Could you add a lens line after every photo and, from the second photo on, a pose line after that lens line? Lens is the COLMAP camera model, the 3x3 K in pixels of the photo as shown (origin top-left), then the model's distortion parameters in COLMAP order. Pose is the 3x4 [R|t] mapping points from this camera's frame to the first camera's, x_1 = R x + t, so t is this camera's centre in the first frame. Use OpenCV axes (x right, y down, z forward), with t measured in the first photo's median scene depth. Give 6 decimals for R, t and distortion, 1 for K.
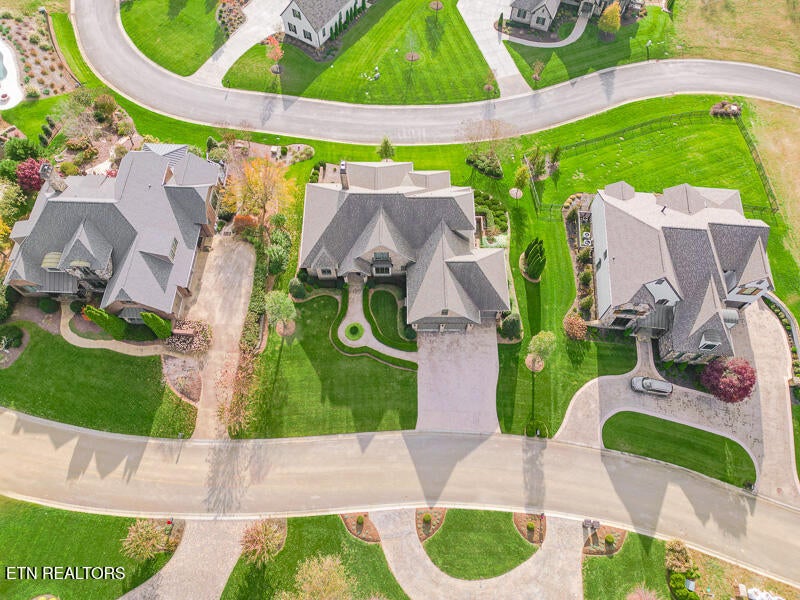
lens RADIAL K [[556.3, 0, 400.0], [0, 556.3, 302.0], [0, 0, 1]] dist [0.044879, -0.034373]
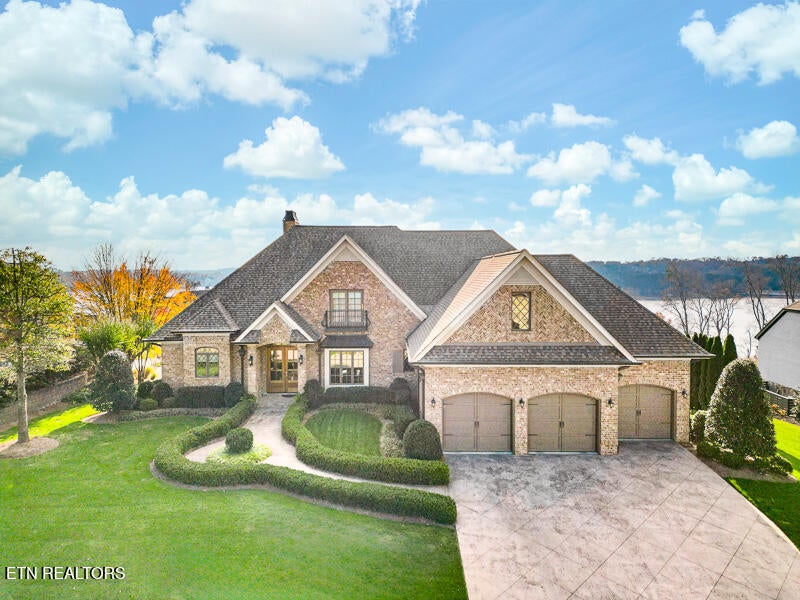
lens RADIAL K [[556.1, 0, 404.5], [0, 556.1, 298.9], [0, 0, 1]] dist [0.043339, -0.027265]
pose [[0.999913, -0.002484, 0.012969, 0.005676], [0.012559, 0.482303, -0.875914, 0.284807], [-0.004080, 0.876001, 0.482292, 0.776249]]
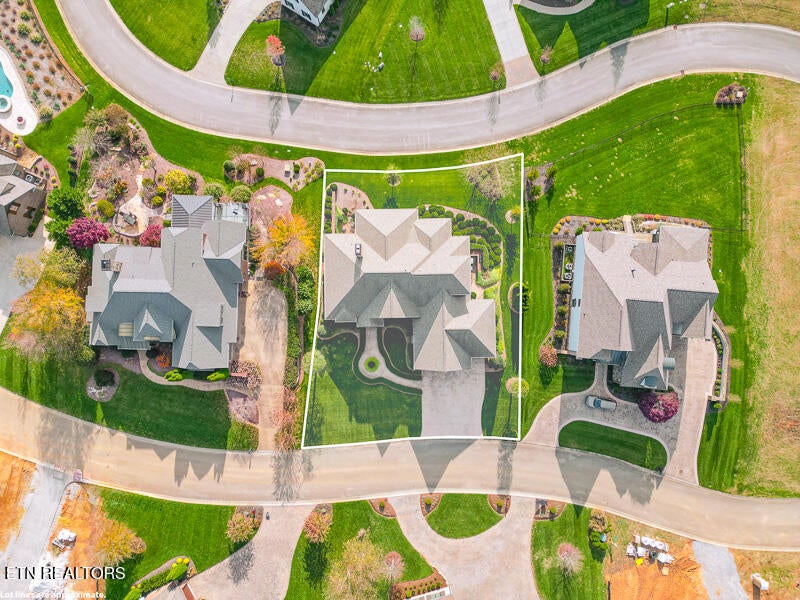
lens RADIAL K [[556.3, 0, 399.0], [0, 556.3, 299.8], [0, 0, 1]] dist [0.044879, -0.034373]
pose [[0.999905, -0.010857, -0.008534, -0.007960], [0.013434, 0.907891, 0.418991, -0.607956], [0.003199, -0.419066, 0.907950, -0.082871]]
